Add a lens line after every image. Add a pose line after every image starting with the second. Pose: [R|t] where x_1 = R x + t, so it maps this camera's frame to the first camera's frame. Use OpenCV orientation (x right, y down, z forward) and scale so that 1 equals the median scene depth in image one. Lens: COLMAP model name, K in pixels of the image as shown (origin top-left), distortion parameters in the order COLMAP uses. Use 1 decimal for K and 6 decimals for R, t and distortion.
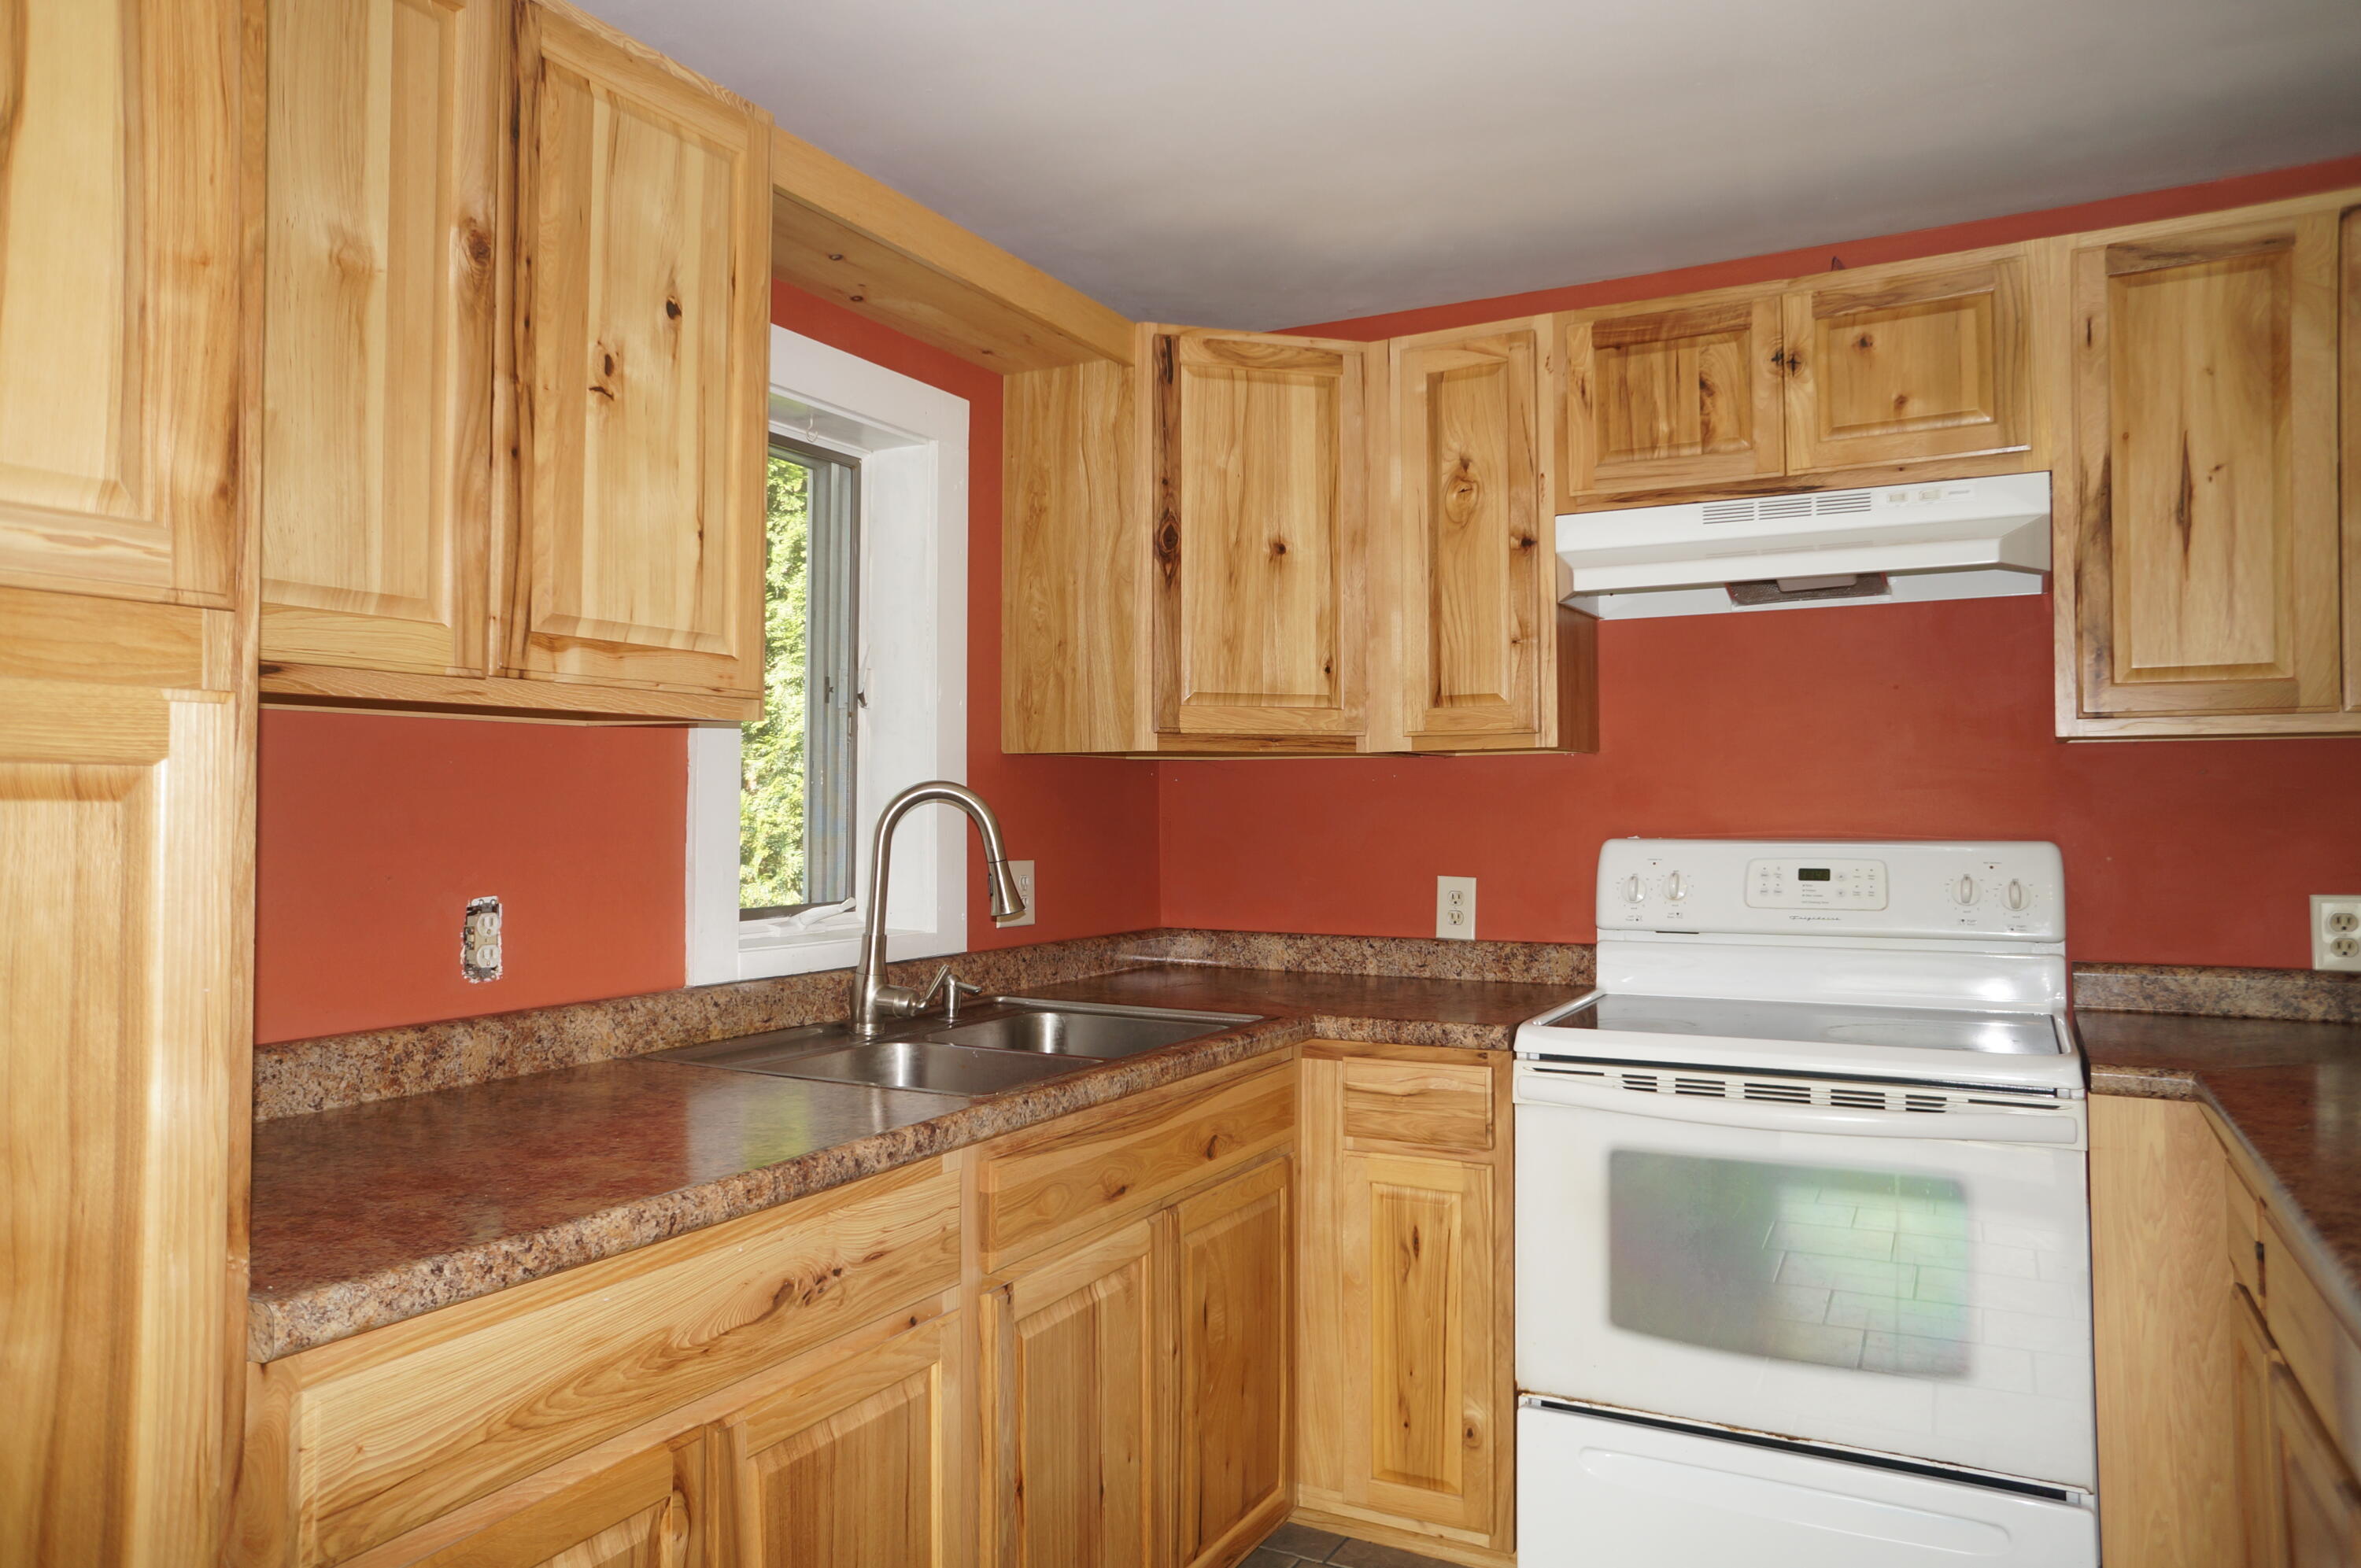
lens RADIAL K [[1597.1, 0, 1156.0], [0, 1597.1, 773.0], [0, 0, 1]] dist [-0.072106, 0.099846]
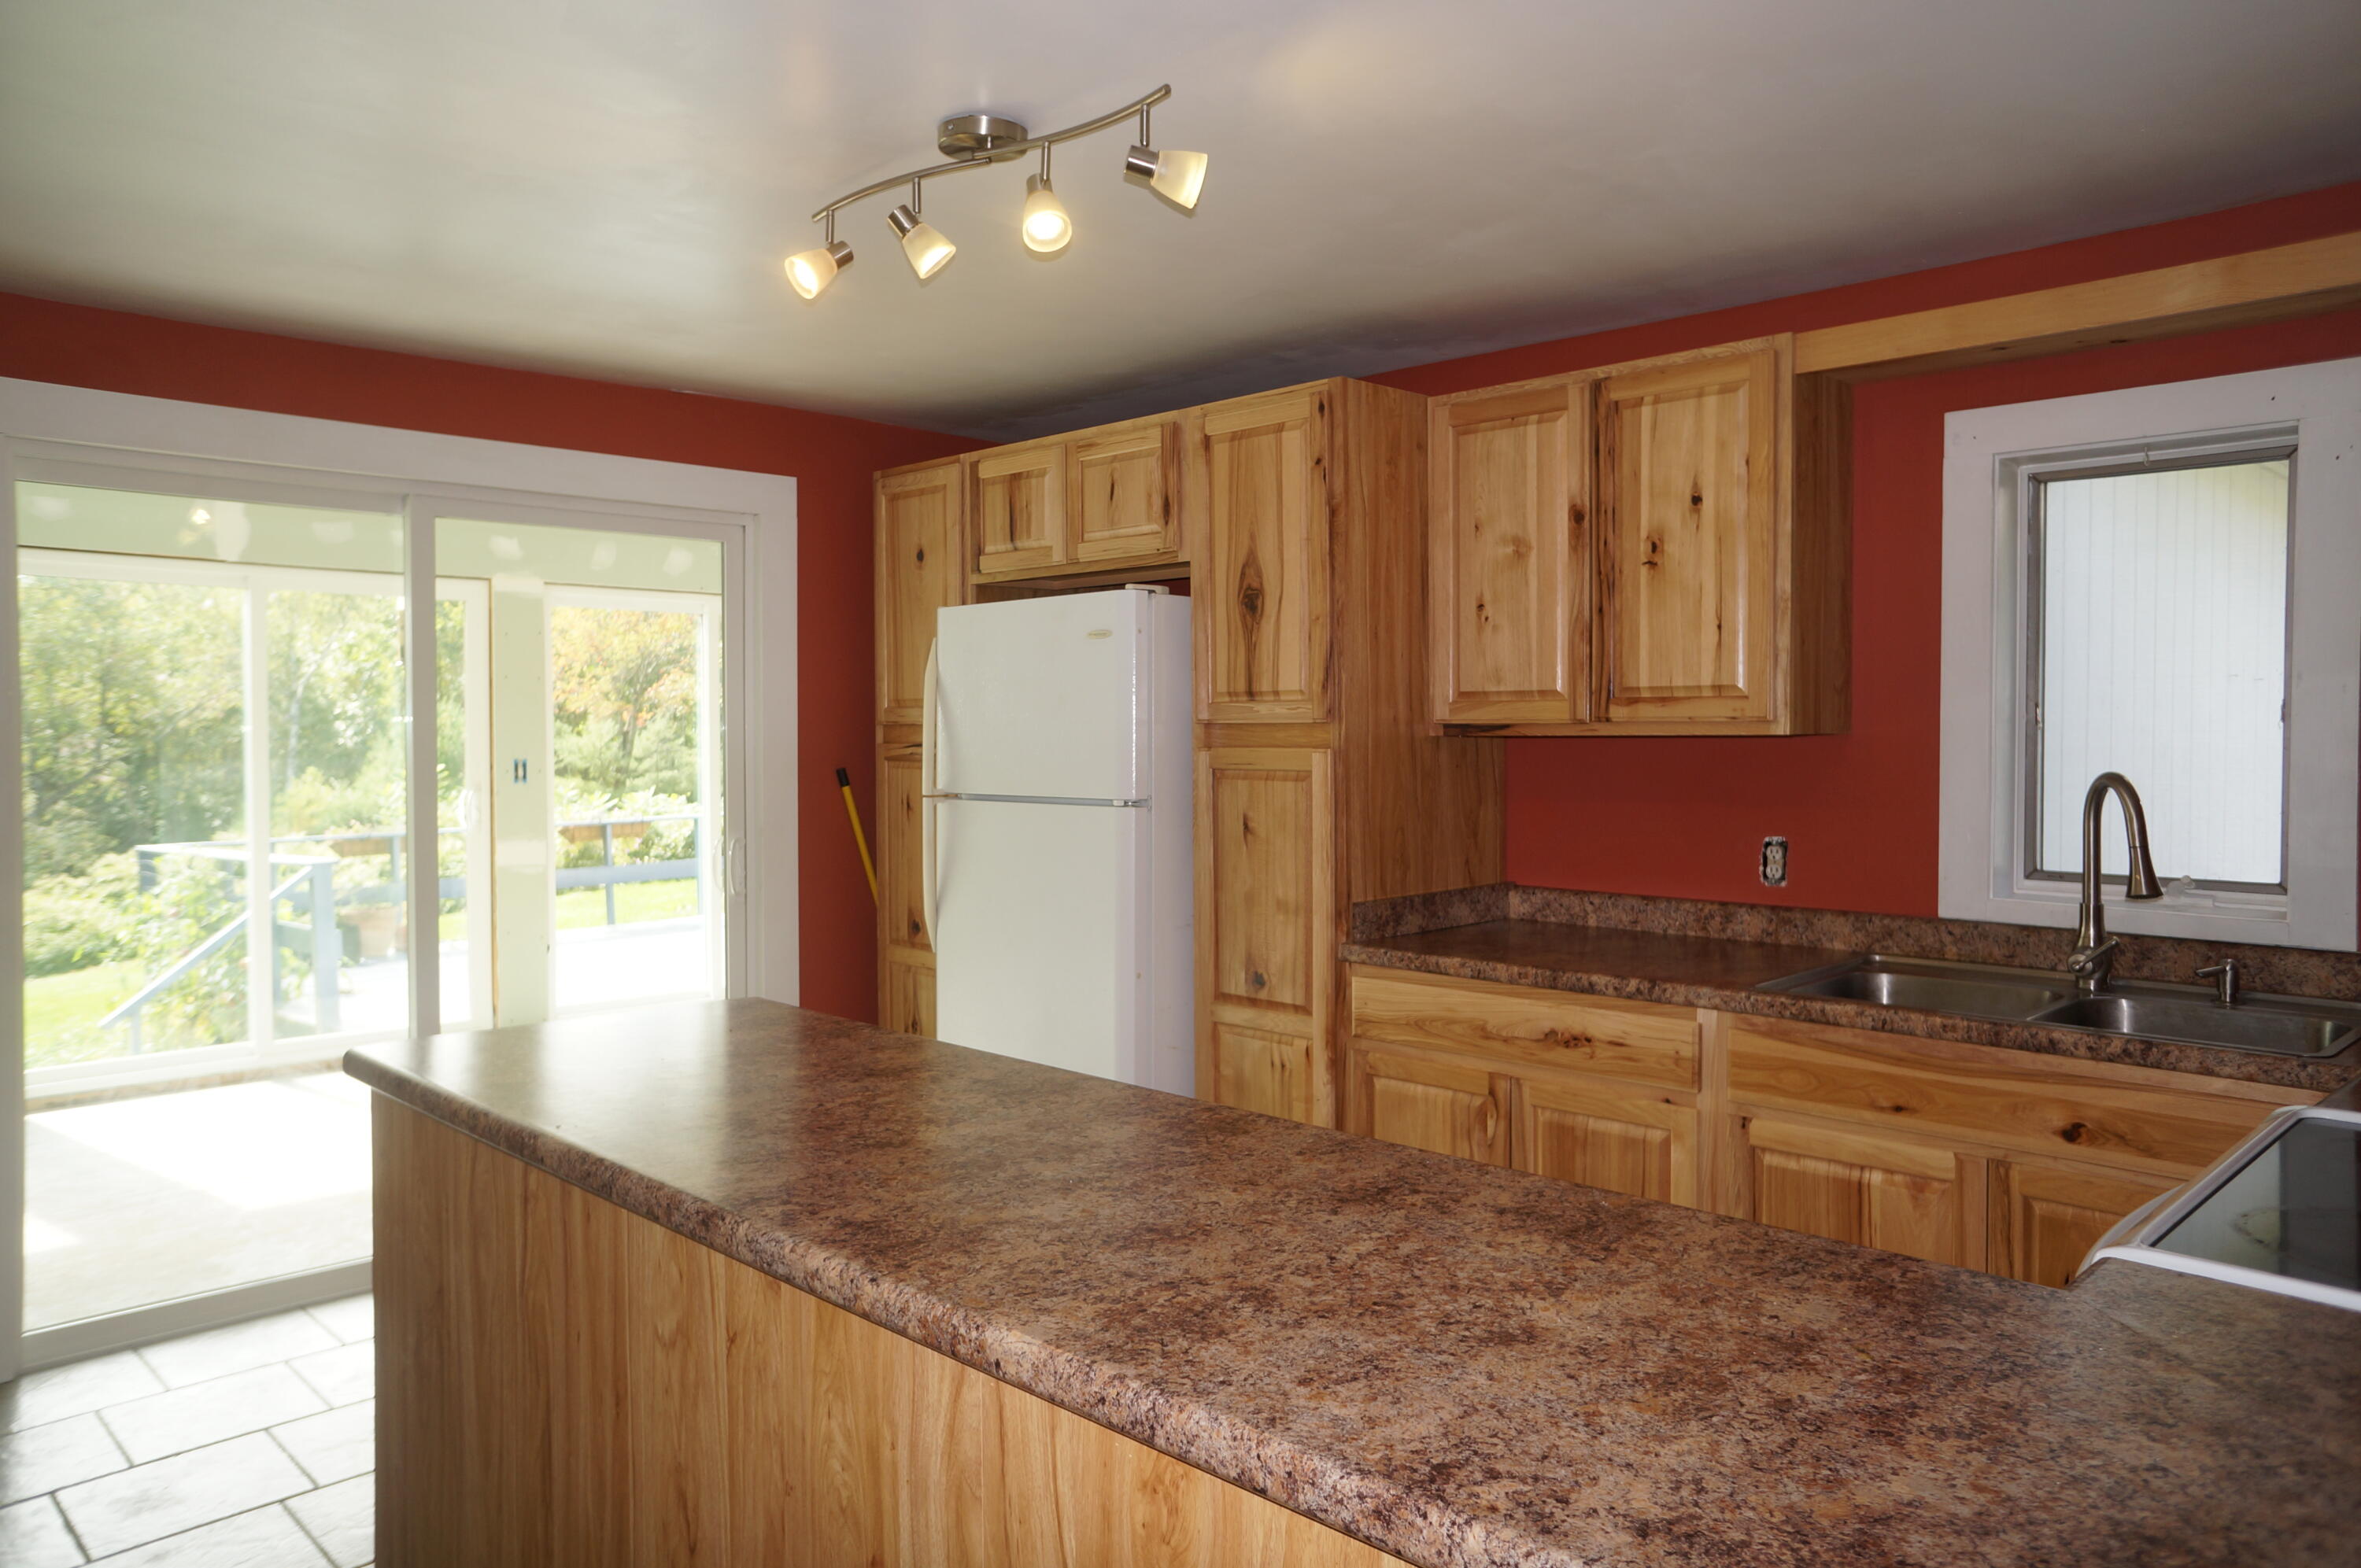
lens RADIAL K [[1597.1, 0, 1156.0], [0, 1597.1, 773.0], [0, 0, 1]] dist [-0.072106, 0.099846]
pose [[-0.290959, 0.027503, -0.956340, 1.133351], [0.024016, 0.999482, 0.021437, -0.034796], [0.956434, -0.016730, -0.291469, 0.695469]]
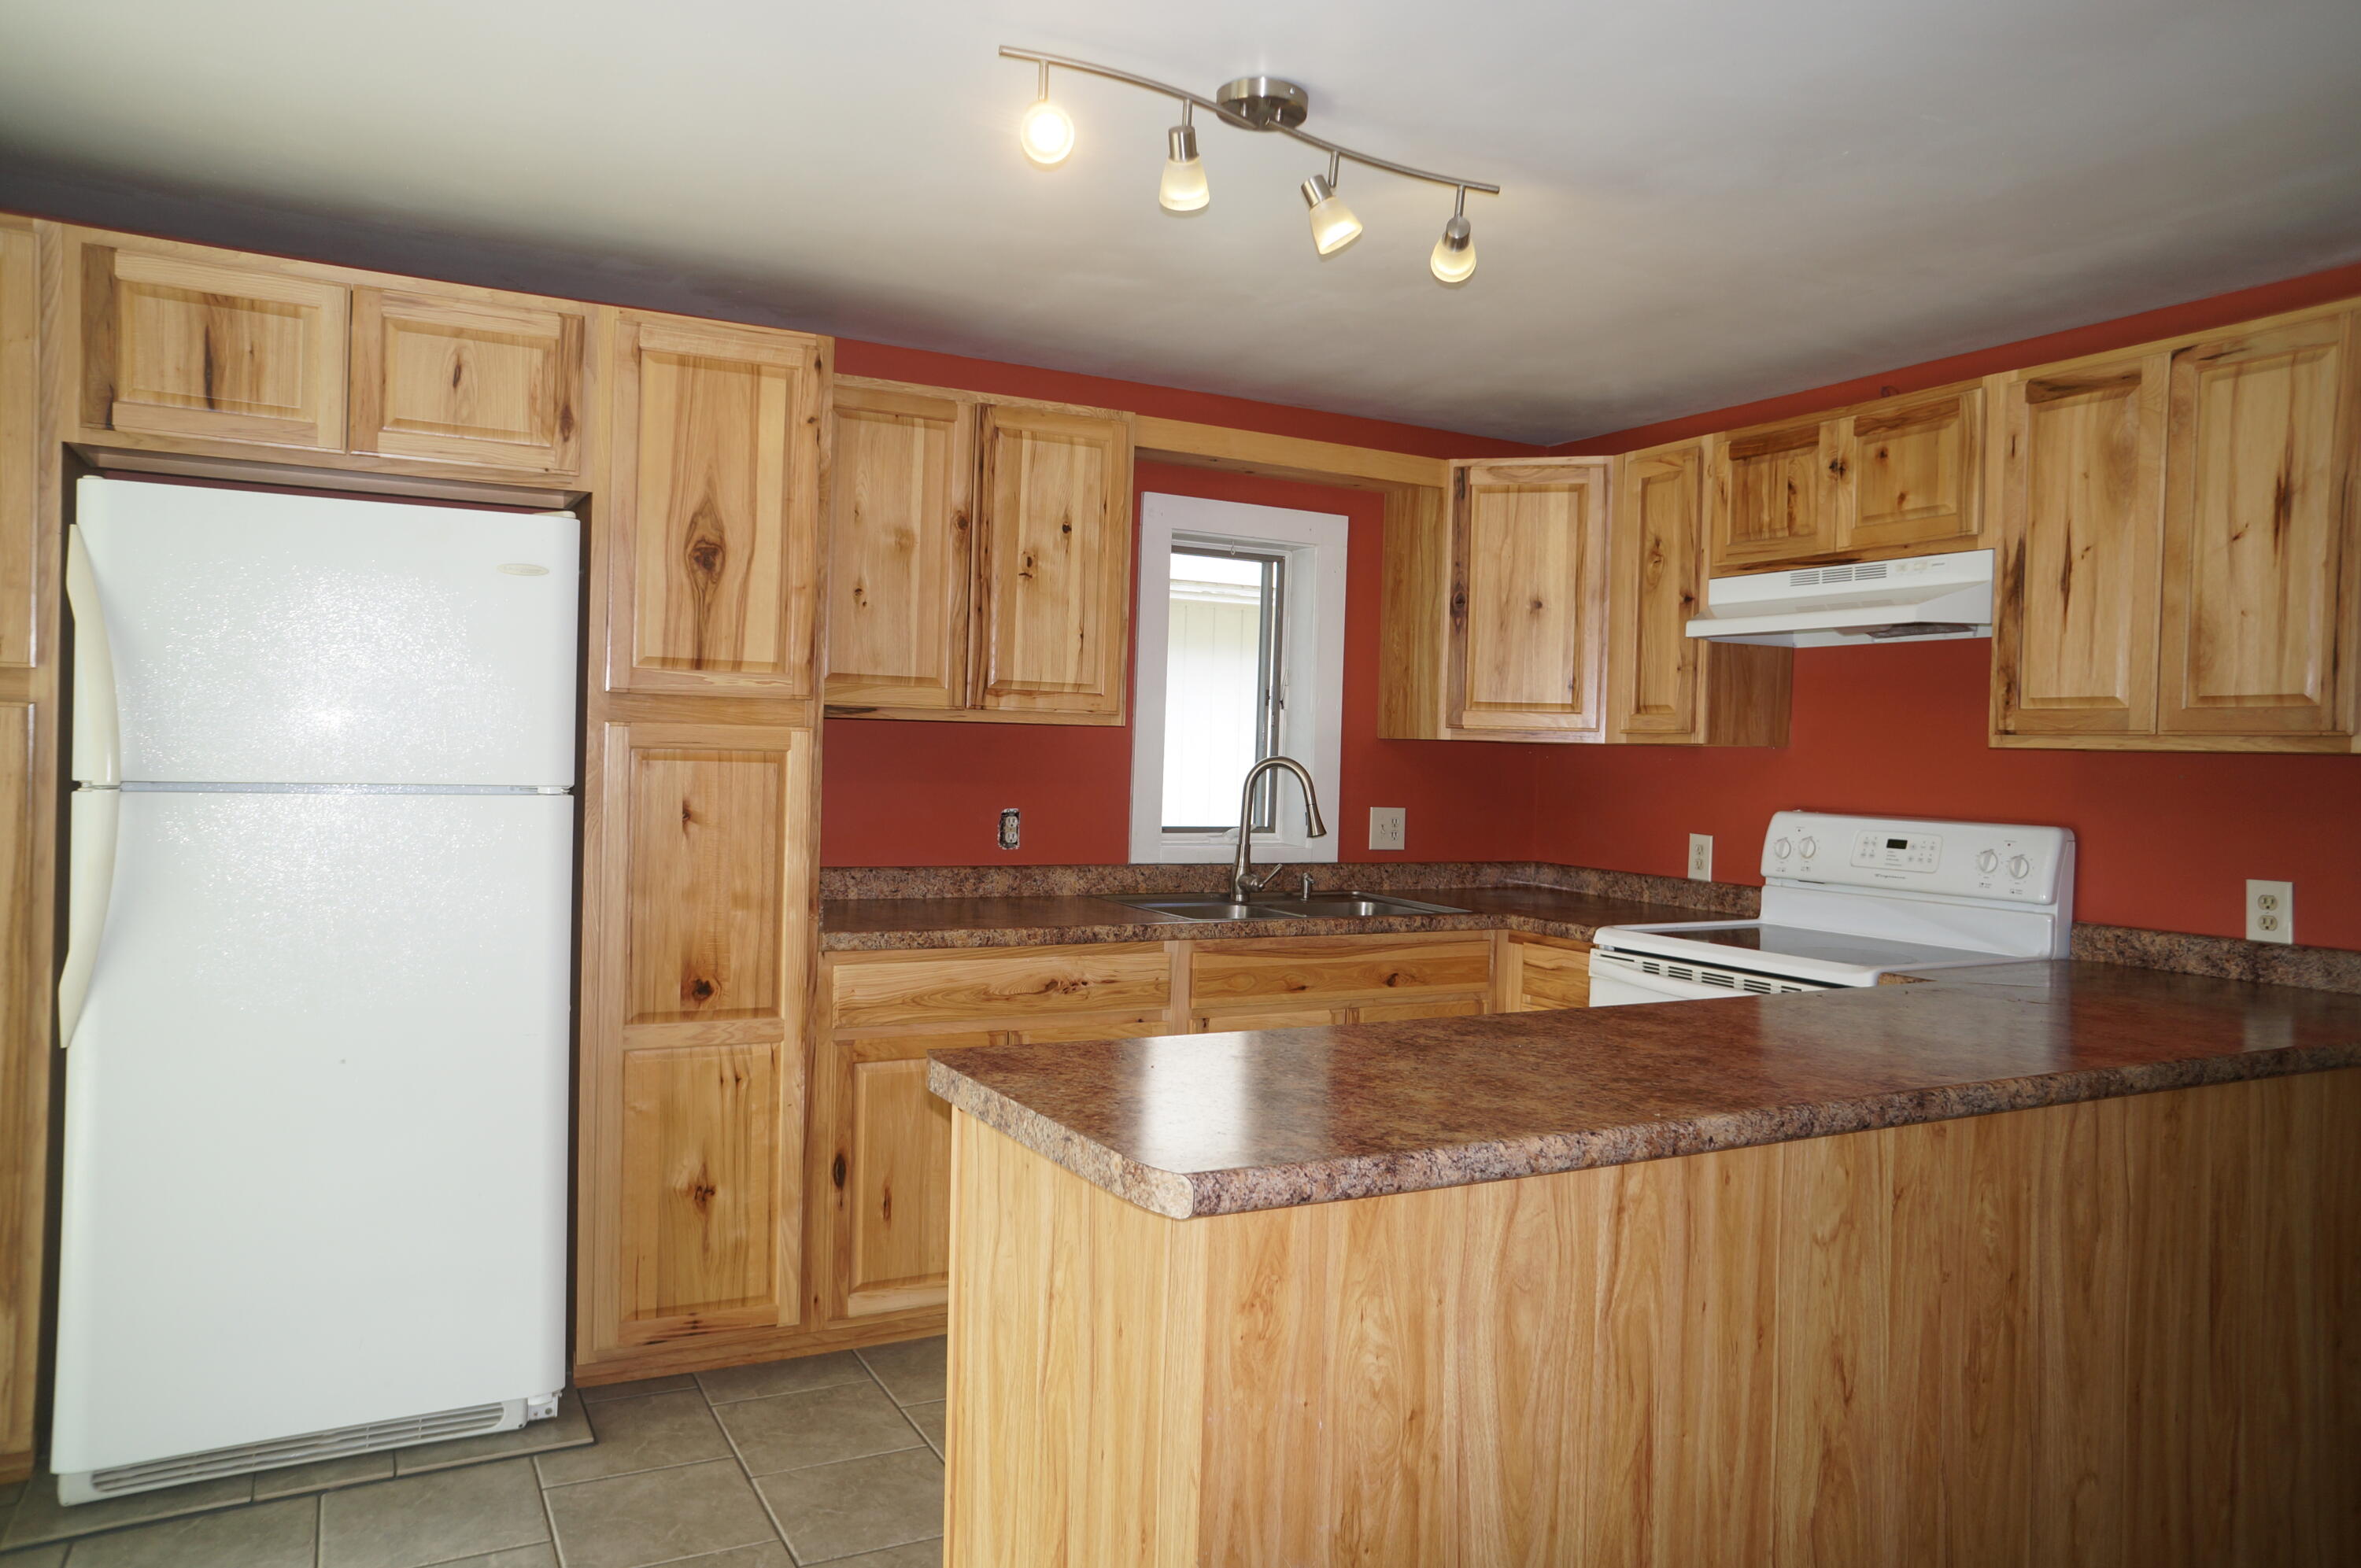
lens RADIAL K [[1597.1, 0, 1156.0], [0, 1597.1, 773.0], [0, 0, 1]] dist [-0.072106, 0.099846]
pose [[0.832800, 0.033574, -0.552555, 0.712775], [-0.016826, 0.999233, 0.035355, -0.036136], [0.553318, -0.020147, 0.832726, -0.507444]]
